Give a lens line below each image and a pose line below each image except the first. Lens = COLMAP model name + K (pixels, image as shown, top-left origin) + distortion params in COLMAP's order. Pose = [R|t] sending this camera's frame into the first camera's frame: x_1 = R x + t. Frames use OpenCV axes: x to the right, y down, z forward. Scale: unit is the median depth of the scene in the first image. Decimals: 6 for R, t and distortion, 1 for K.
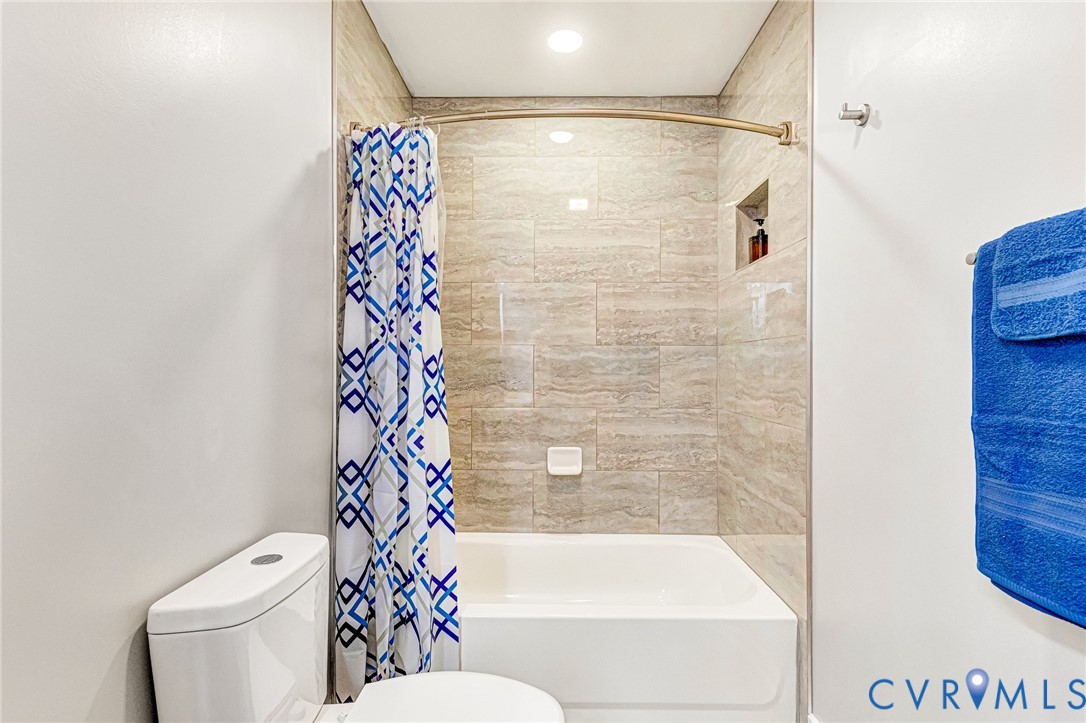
lens RADIAL K [[517.8, 0, 547.0], [0, 517.8, 367.2], [0, 0, 1]] dist [0.012035, -0.001536]
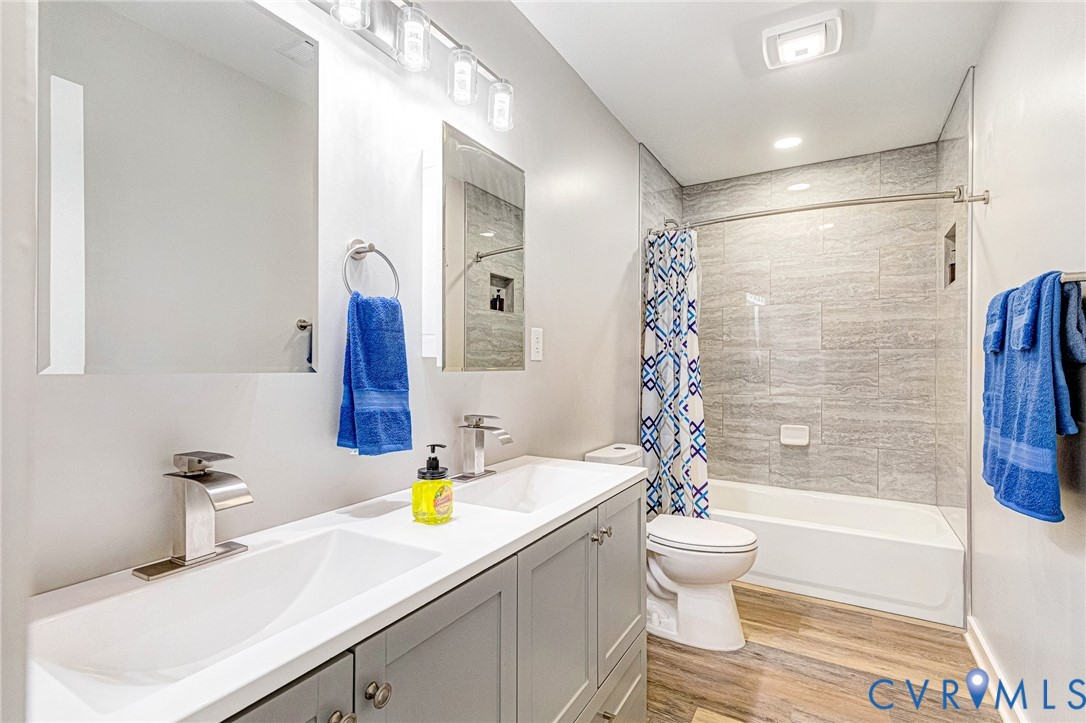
lens RADIAL K [[517.8, 0, 542.7], [0, 517.8, 366.5], [0, 0, 1]] dist [0.012035, -0.001536]
pose [[0.870150, 0.000930, -0.492786, 0.130690], [-0.000482, 0.999999, 0.001036, -0.000308], [0.492787, -0.000665, 0.870150, -0.509606]]
